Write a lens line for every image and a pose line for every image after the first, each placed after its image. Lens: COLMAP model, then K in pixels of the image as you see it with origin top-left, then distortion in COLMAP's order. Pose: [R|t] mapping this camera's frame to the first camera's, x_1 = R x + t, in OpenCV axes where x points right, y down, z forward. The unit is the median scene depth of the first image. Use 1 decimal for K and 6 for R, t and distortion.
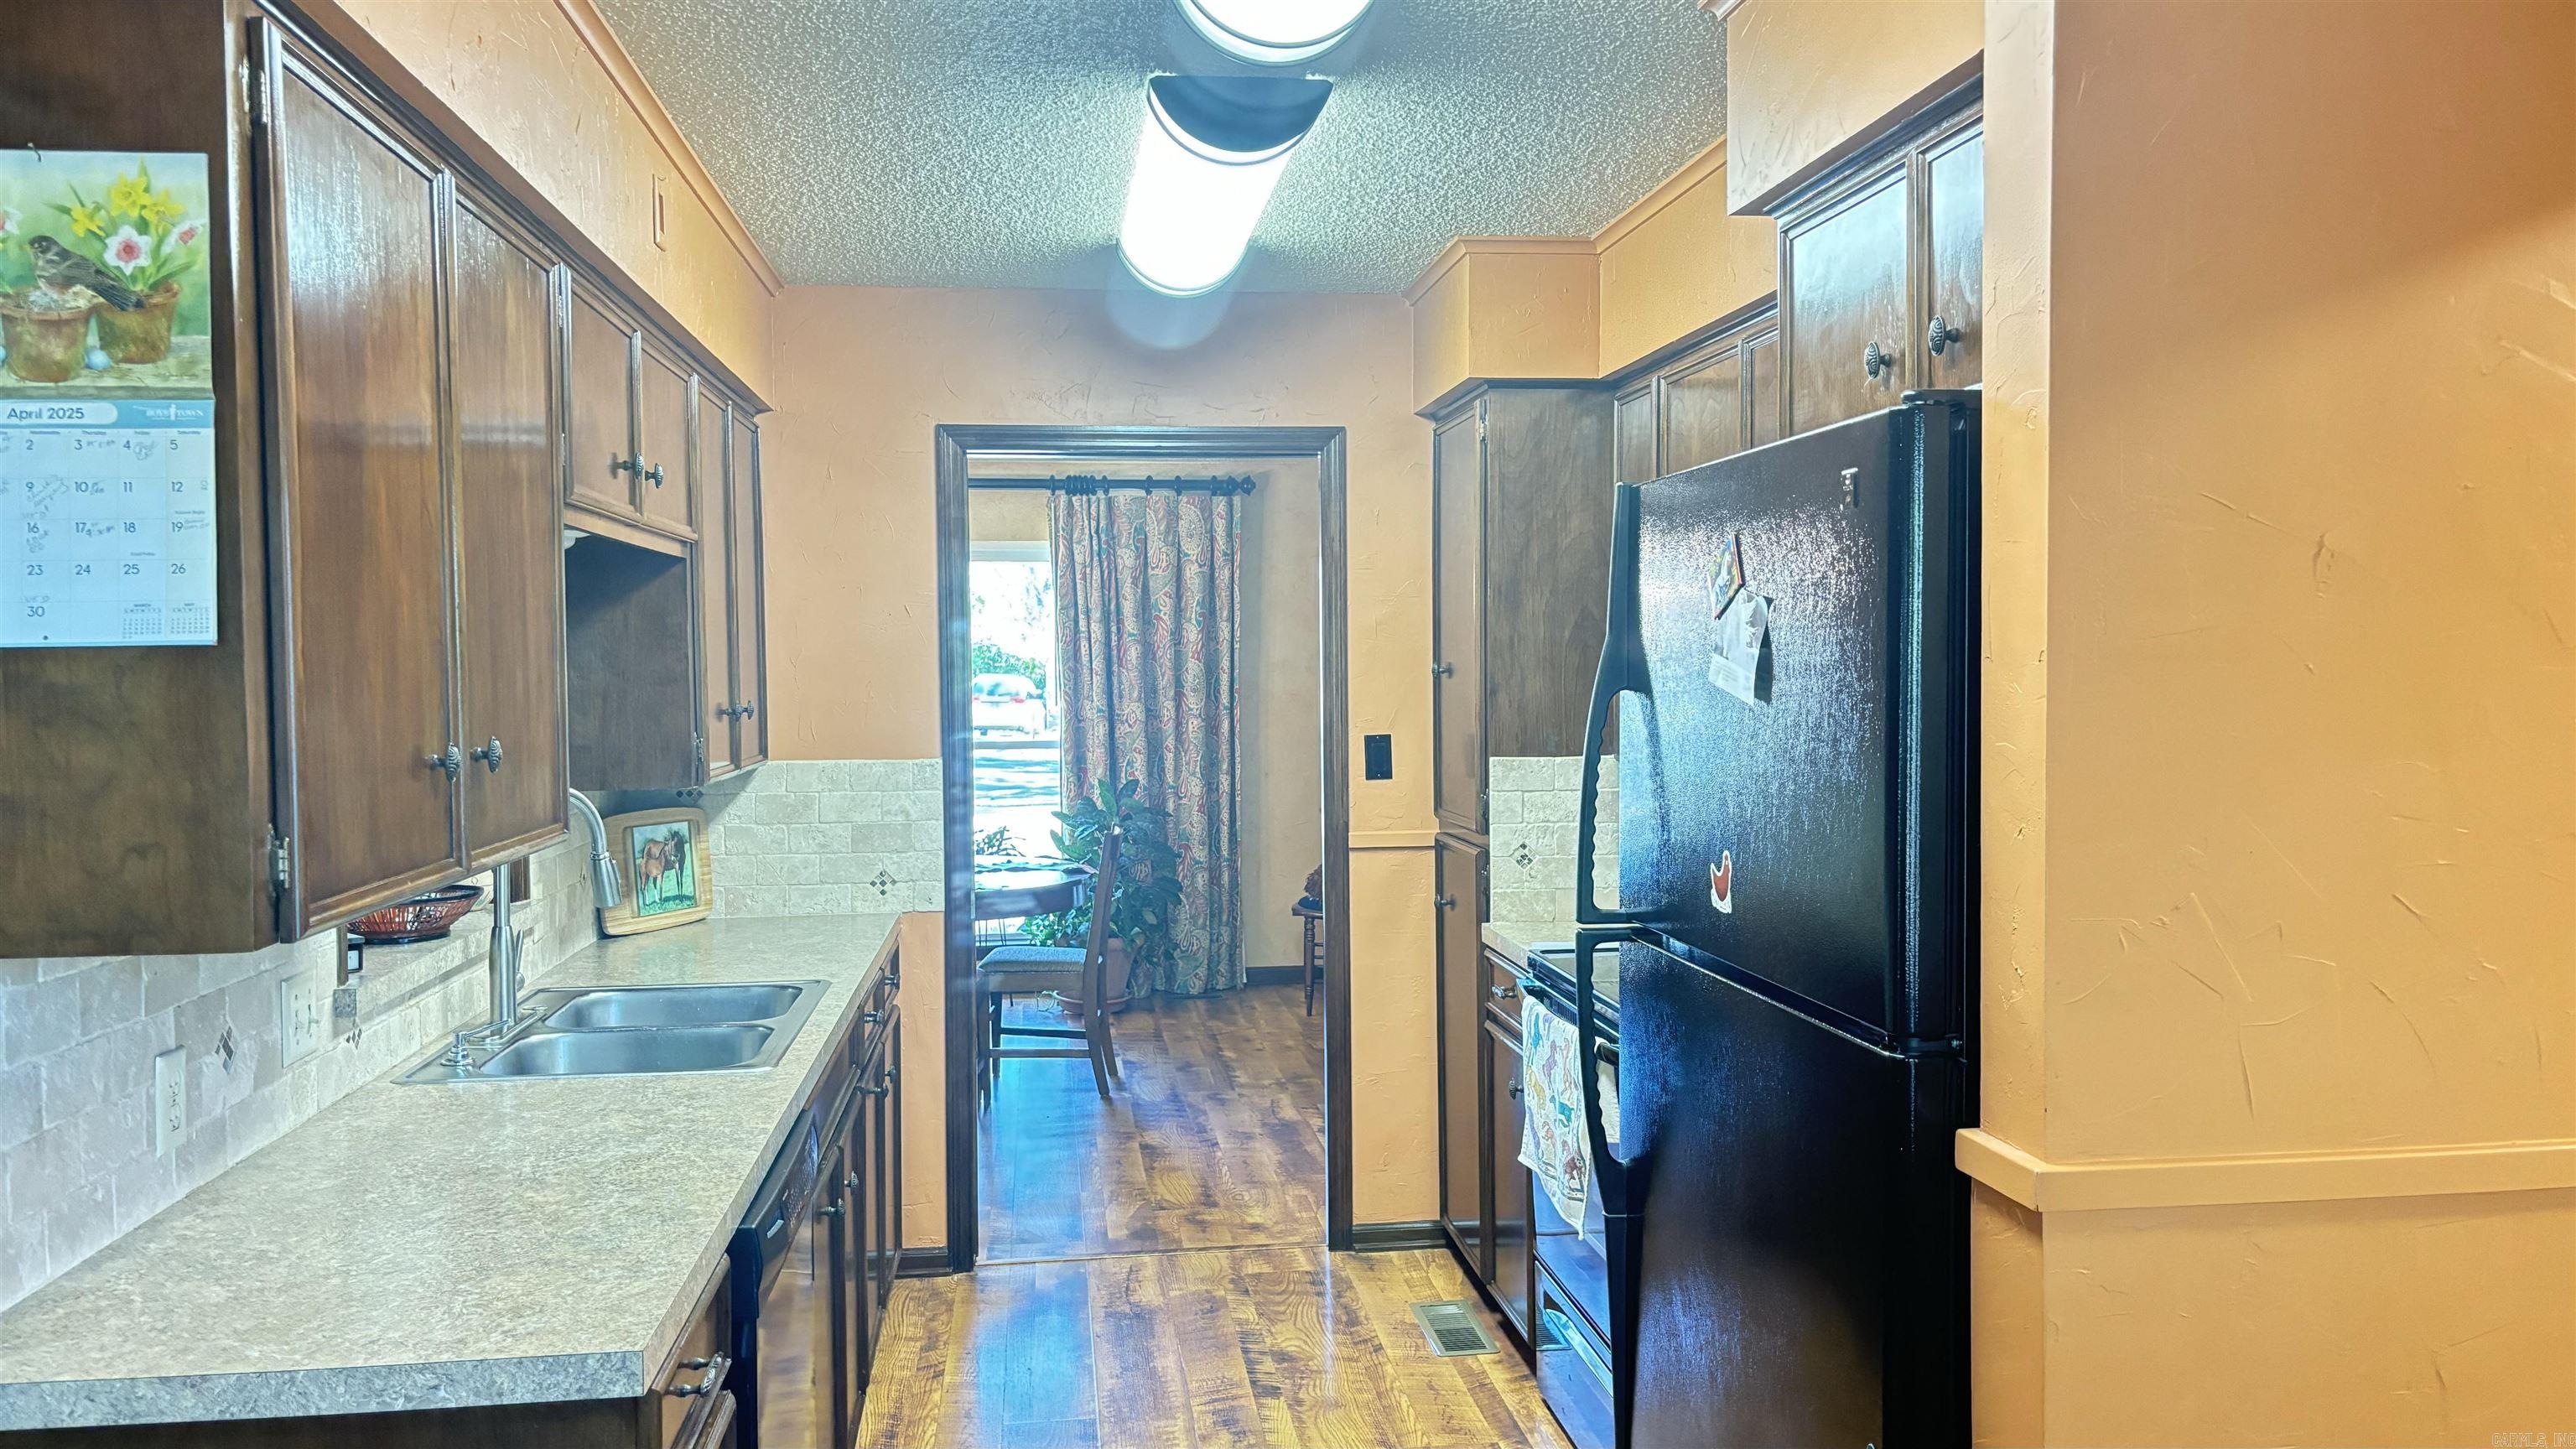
lens RADIAL K [[1938.2, 0, 1282.7], [0, 1938.2, 703.4], [0, 0, 1]] dist [0.048048, -0.031949]
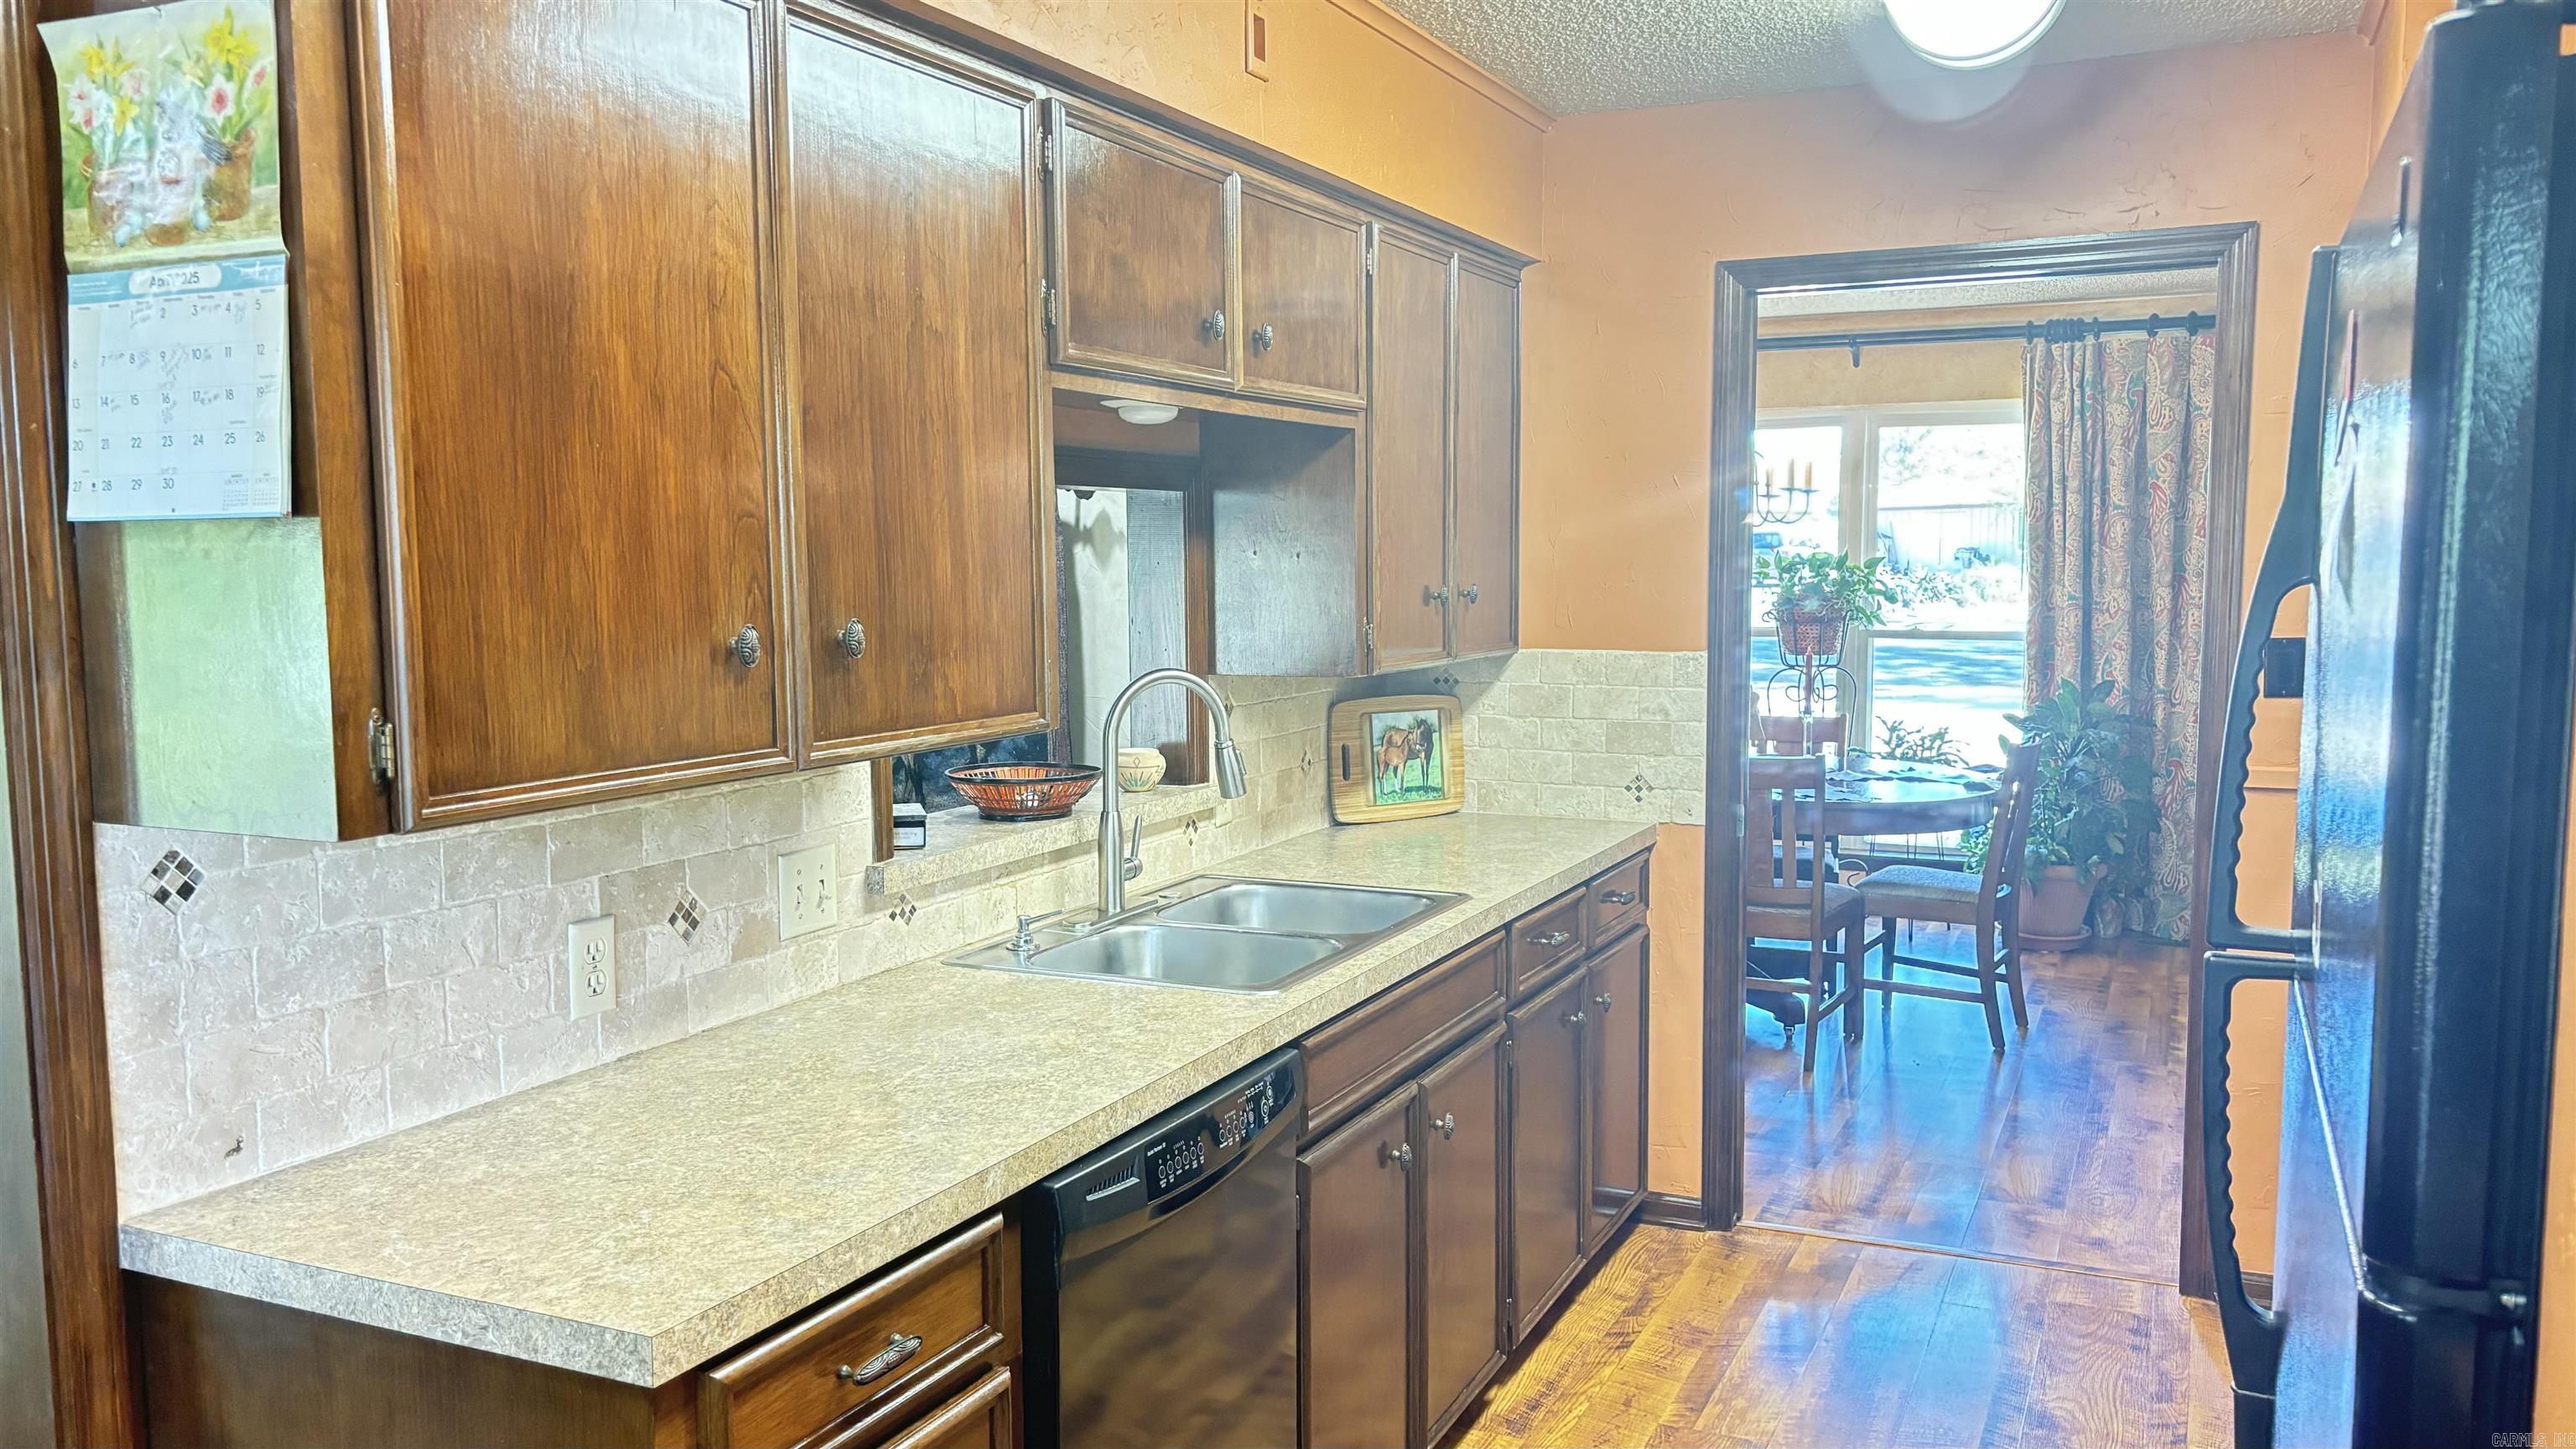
lens RADIAL K [[1938.2, 0, 1339.9], [0, 1938.2, 727.9], [0, 0, 1]] dist [0.048048, -0.031949]
pose [[0.849510, 0.054461, -0.524754, 0.145394], [-0.014818, 0.996728, 0.079457, -0.004379], [0.527364, -0.059724, 0.847538, 0.173527]]
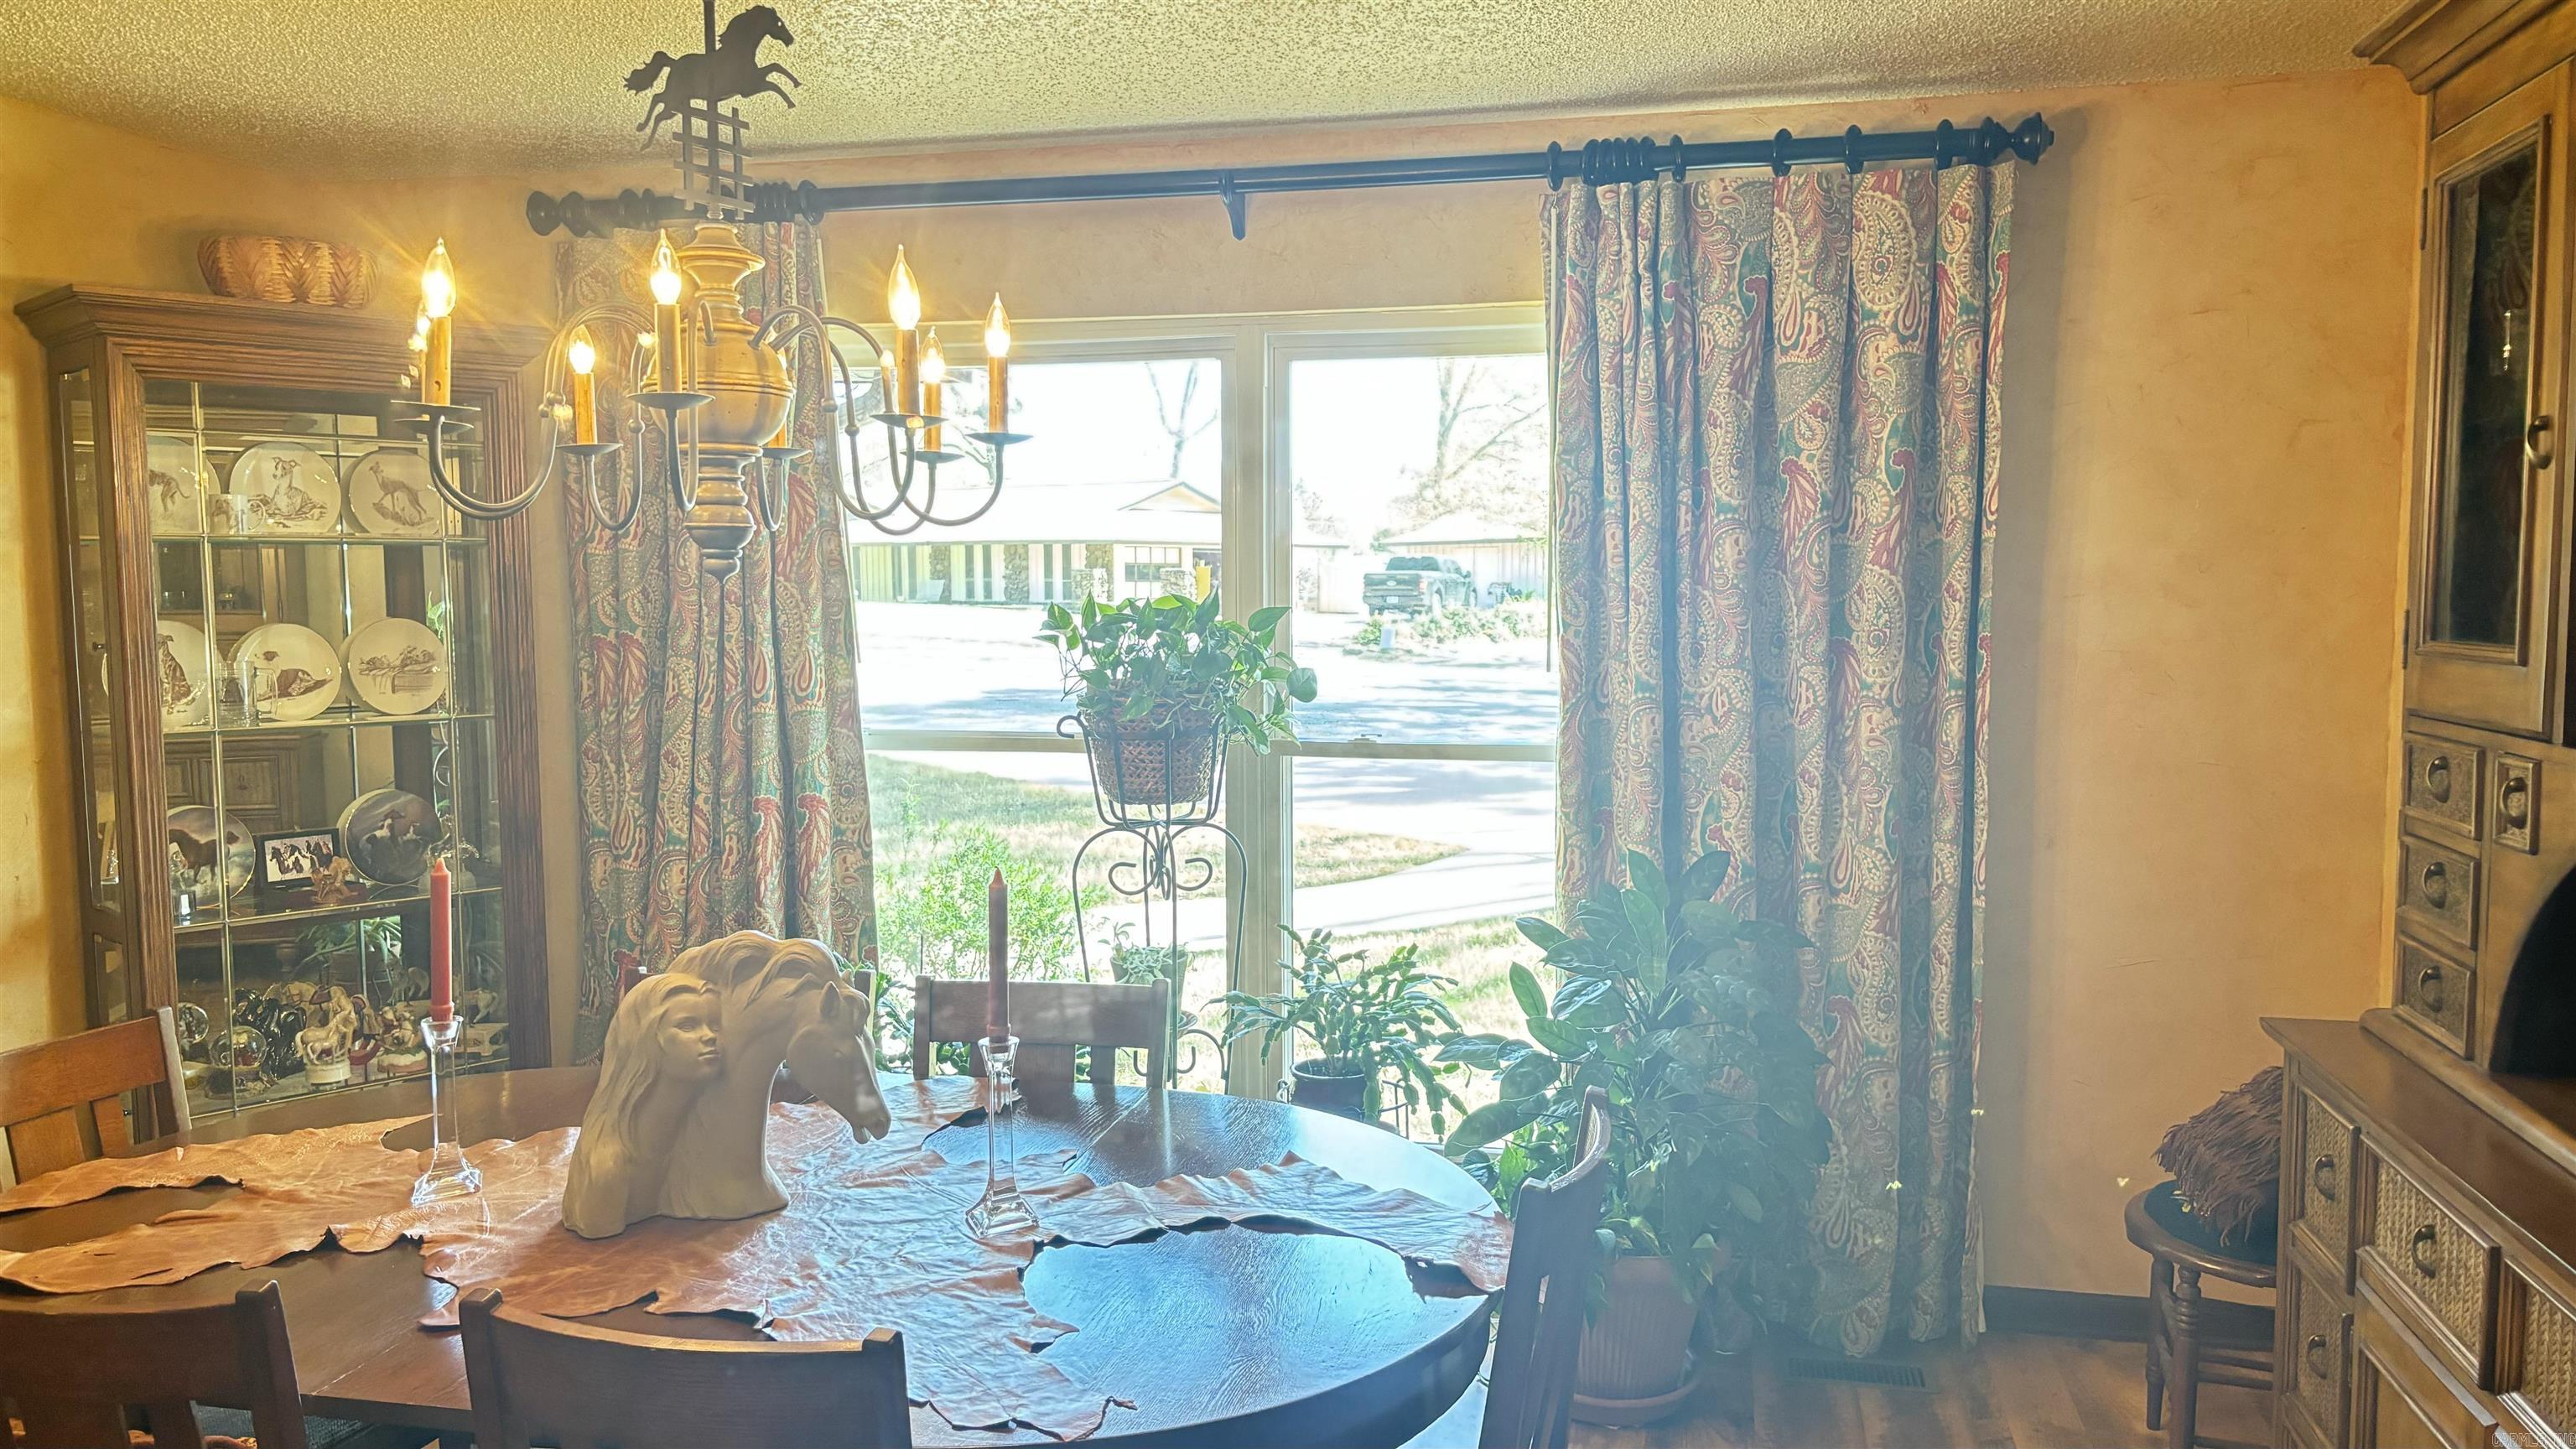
lens RADIAL K [[1938.2, 0, 1280.6], [0, 1938.2, 743.2], [0, 0, 1]] dist [0.048048, -0.031949]
pose [[0.936288, 0.034184, -0.349565, -0.031727], [-0.011262, 0.997663, 0.067396, -0.020107], [0.351052, -0.059166, 0.934485, 0.968995]]
